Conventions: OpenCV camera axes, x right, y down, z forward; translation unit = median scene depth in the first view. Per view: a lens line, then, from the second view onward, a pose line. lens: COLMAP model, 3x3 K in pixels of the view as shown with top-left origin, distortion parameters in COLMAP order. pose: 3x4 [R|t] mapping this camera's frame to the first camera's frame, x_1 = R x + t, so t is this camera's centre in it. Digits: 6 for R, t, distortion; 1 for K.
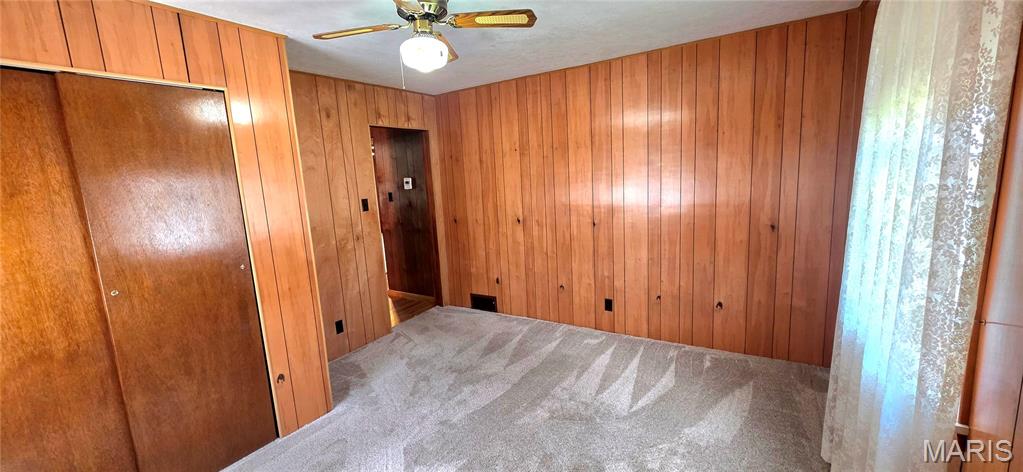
lens RADIAL K [[409.2, 0, 507.7], [0, 409.2, 238.0], [0, 0, 1]] dist [0.001287, -0.000551]
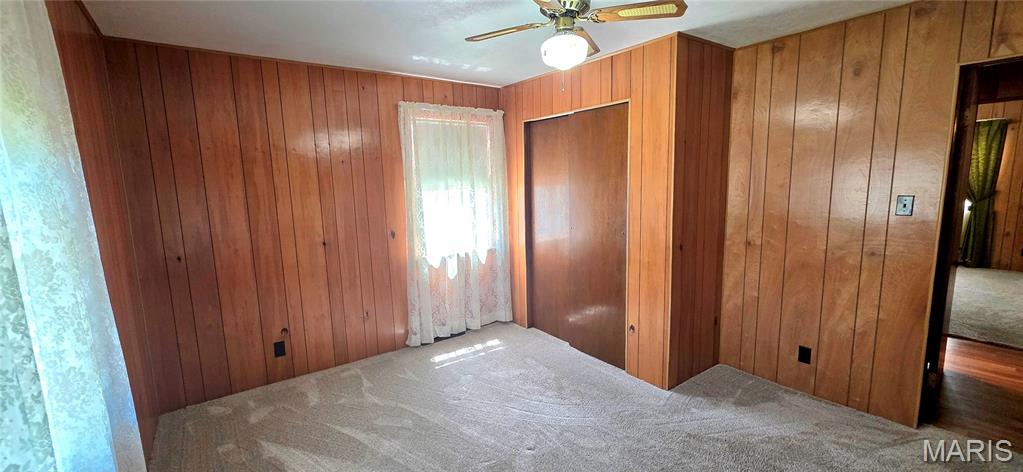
lens RADIAL K [[409.2, 0, 512.6], [0, 409.2, 239.0], [0, 0, 1]] dist [0.001287, -0.000551]
pose [[-0.344235, 0.206022, -0.916001, 0.453385], [-0.100372, 0.961961, 0.254079, -0.137536], [0.933503, 0.179404, -0.310462, 0.693216]]
